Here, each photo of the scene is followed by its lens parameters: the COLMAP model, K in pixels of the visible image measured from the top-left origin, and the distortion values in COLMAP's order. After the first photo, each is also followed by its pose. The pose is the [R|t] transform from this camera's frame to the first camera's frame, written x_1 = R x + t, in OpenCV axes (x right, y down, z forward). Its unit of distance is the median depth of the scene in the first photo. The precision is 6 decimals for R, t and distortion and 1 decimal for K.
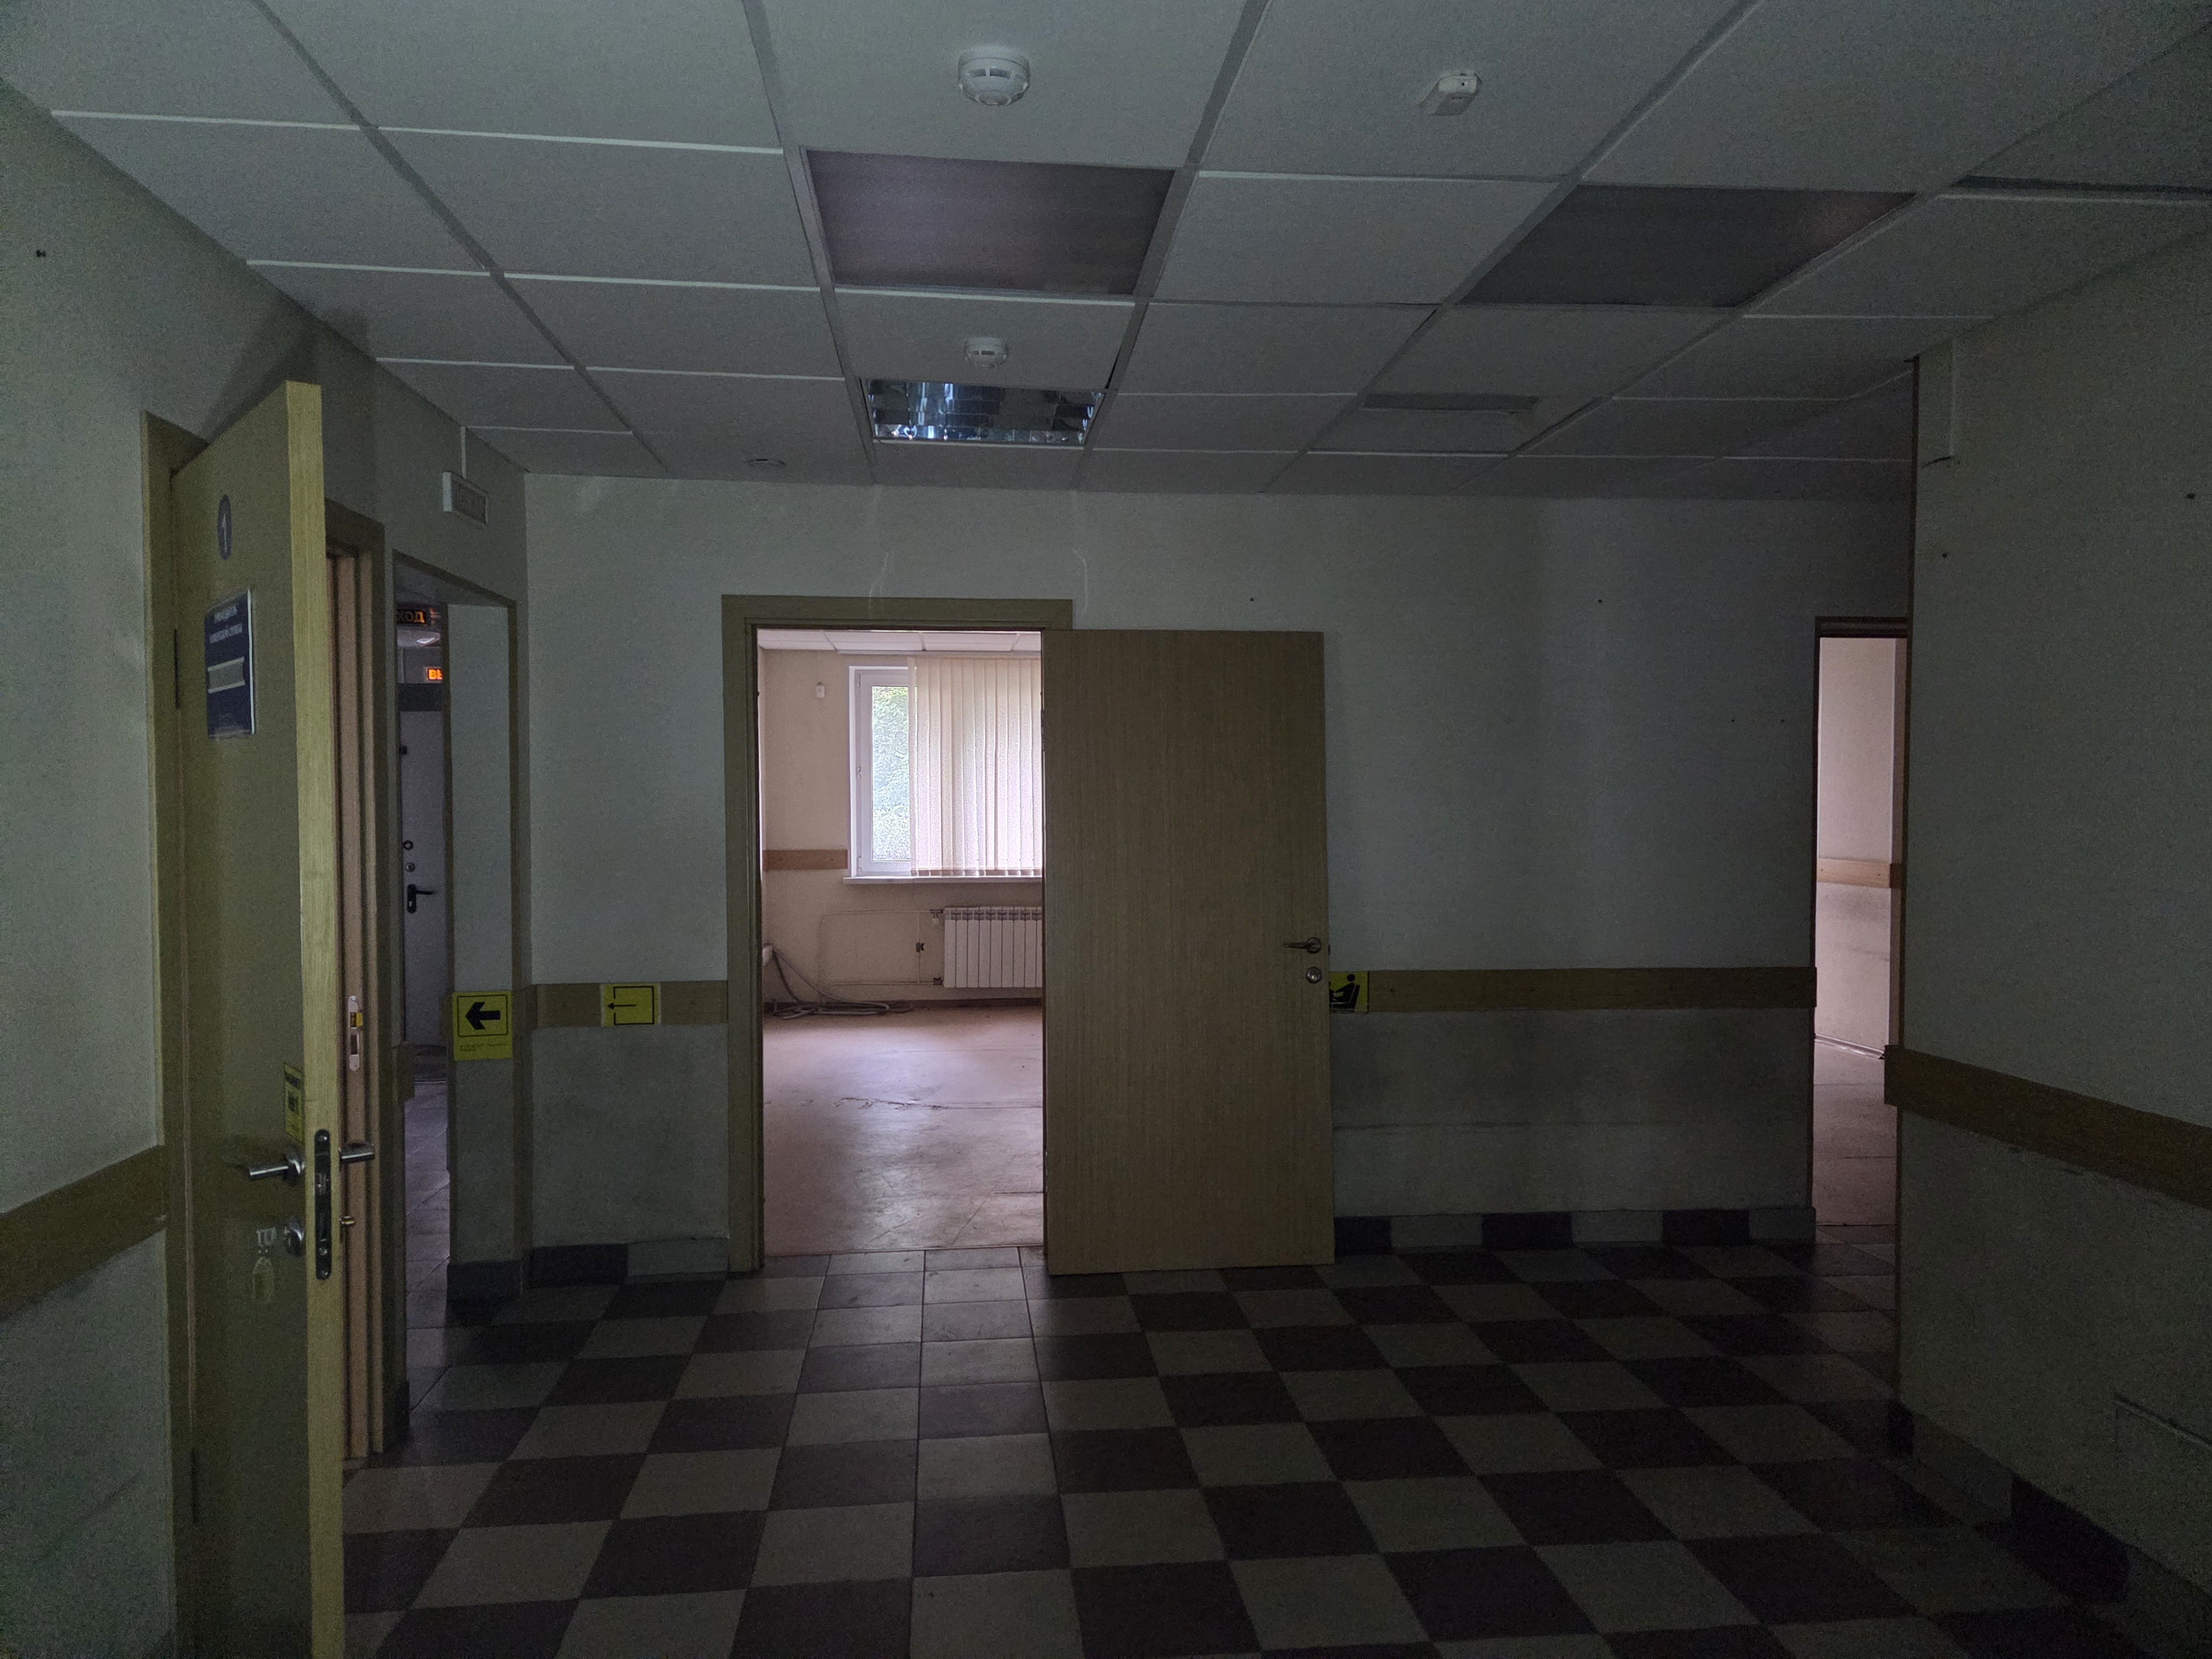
lens RADIAL K [[1542.1, 0, 1108.0], [0, 1542.1, 832.6], [0, 0, 1]] dist [0.005824, -0.006201]
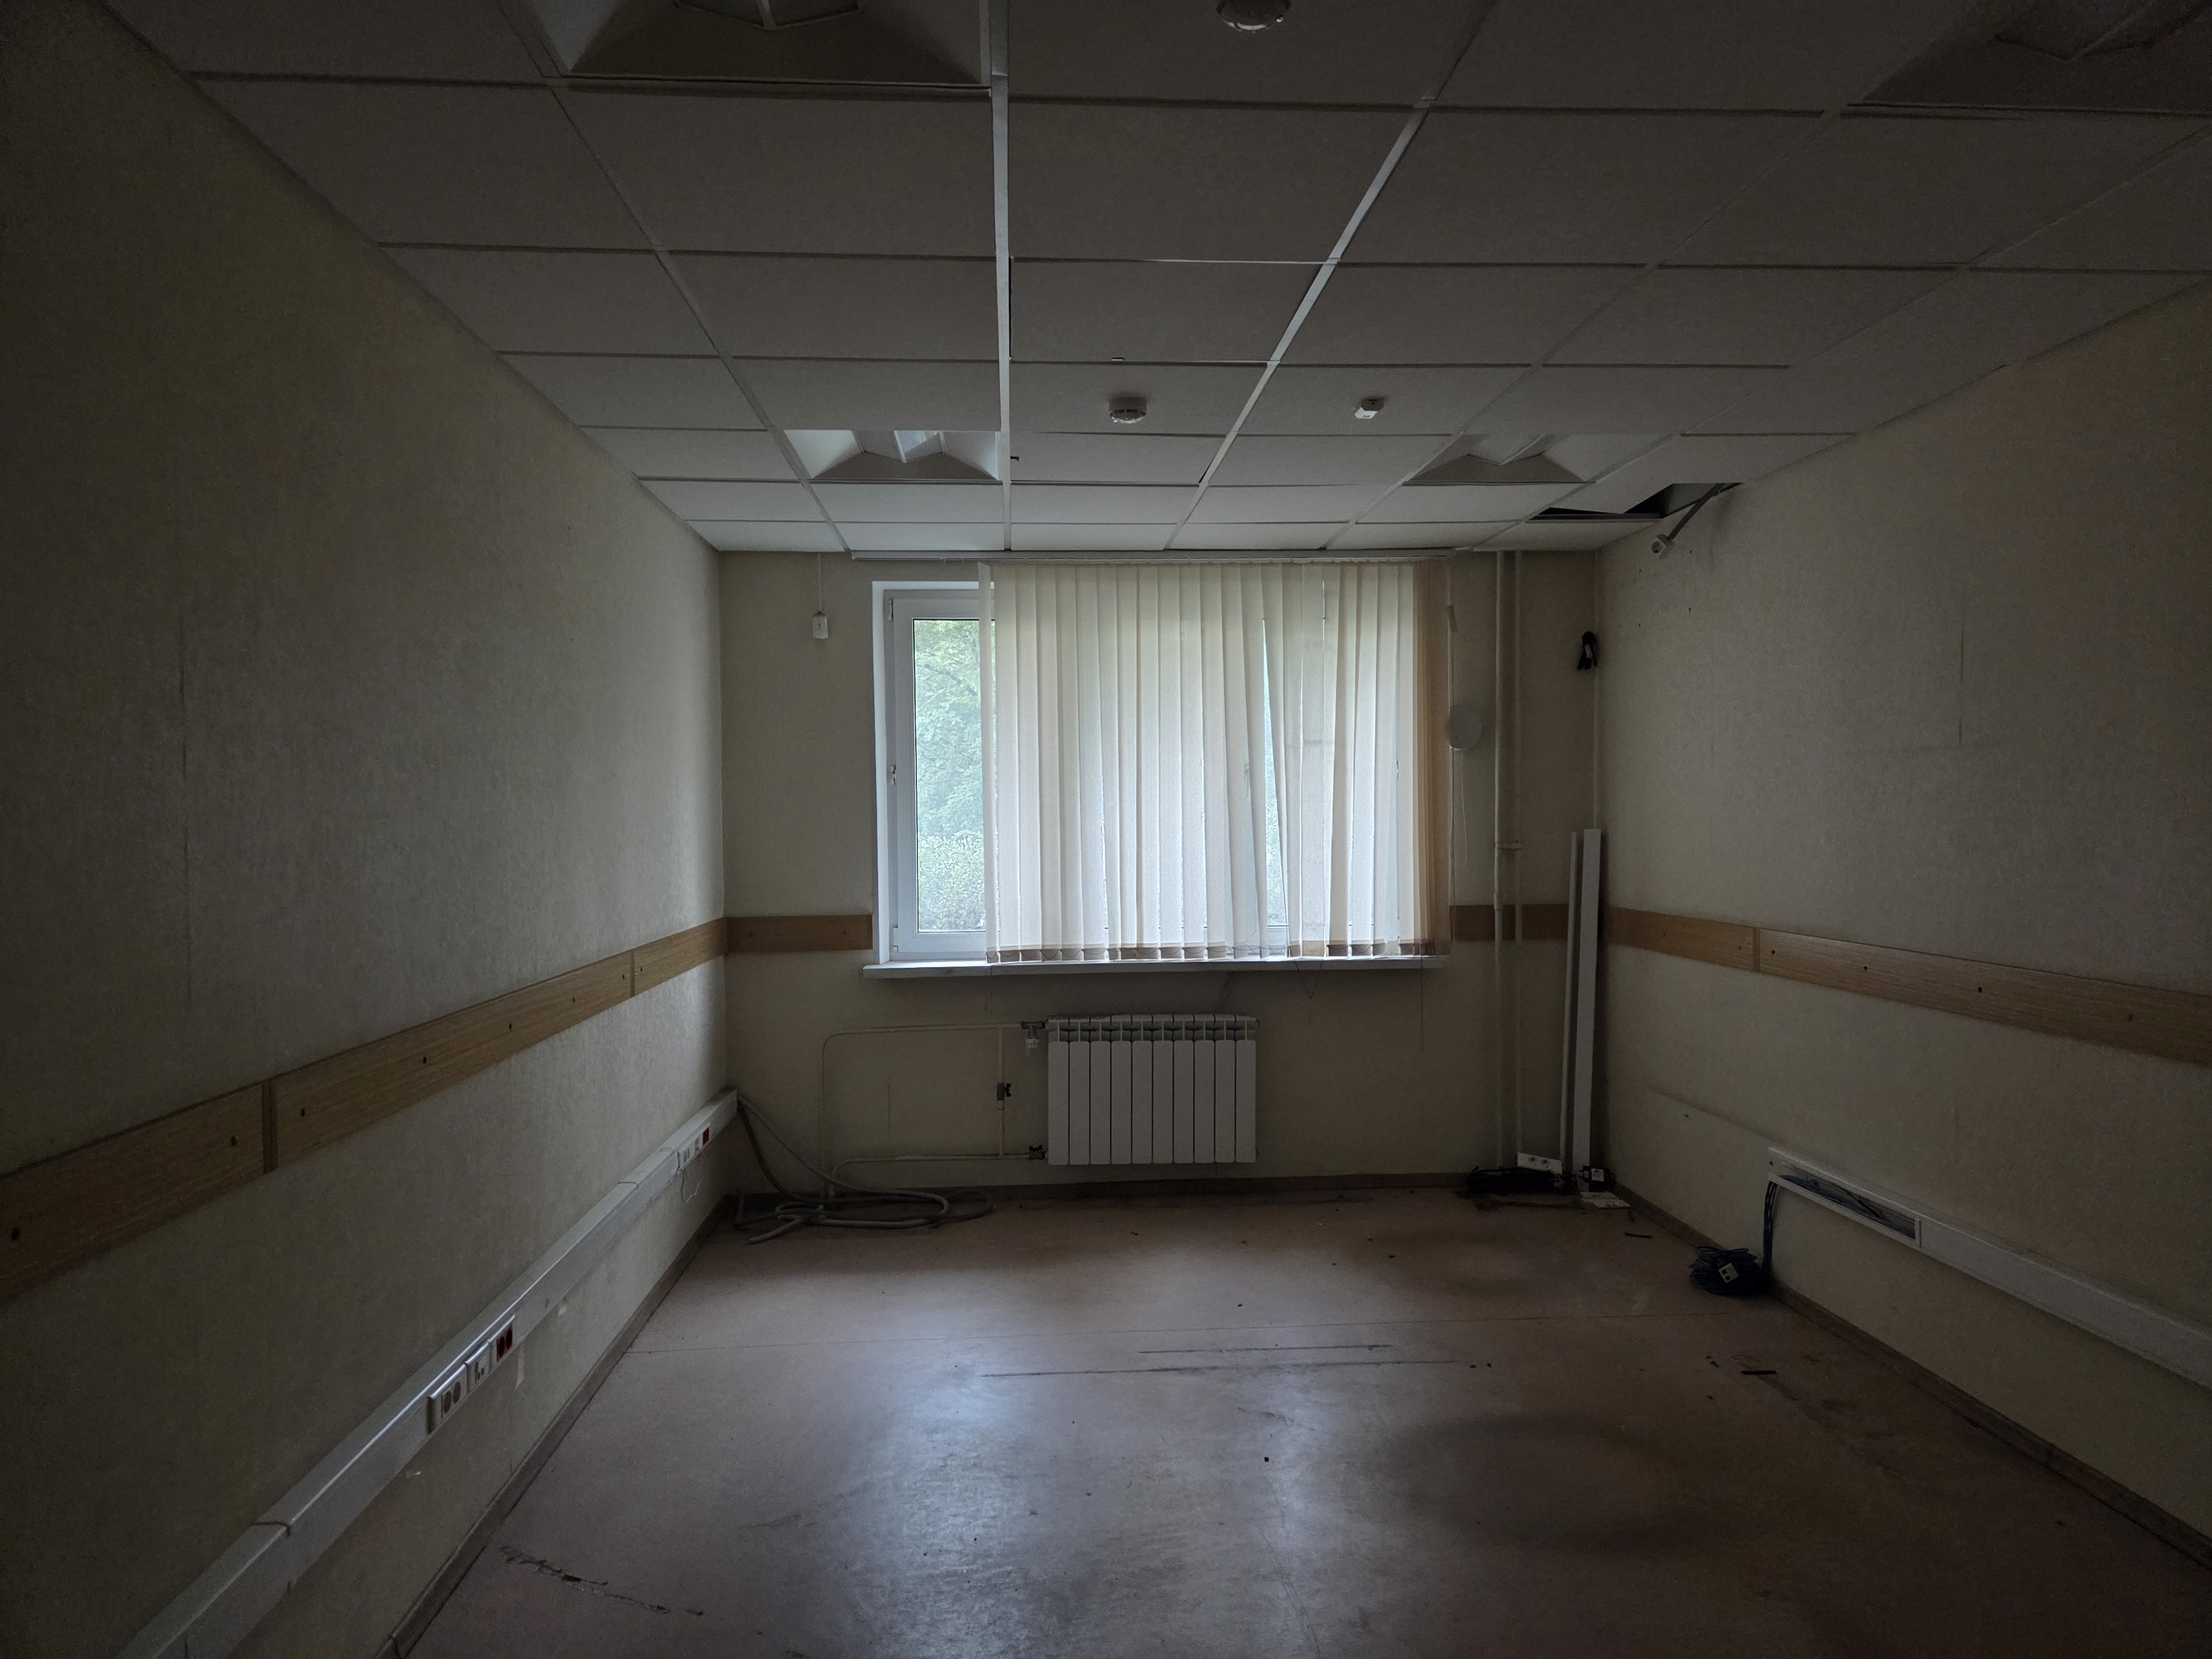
lens RADIAL K [[1542.1, 0, 1108.6], [0, 1542.1, 825.3], [0, 0, 1]] dist [0.005824, -0.006201]
pose [[0.998304, -0.010338, -0.057284, -0.052167], [0.008788, 0.999590, -0.027236, -0.004899], [0.057542, 0.026686, 0.997986, 0.451018]]
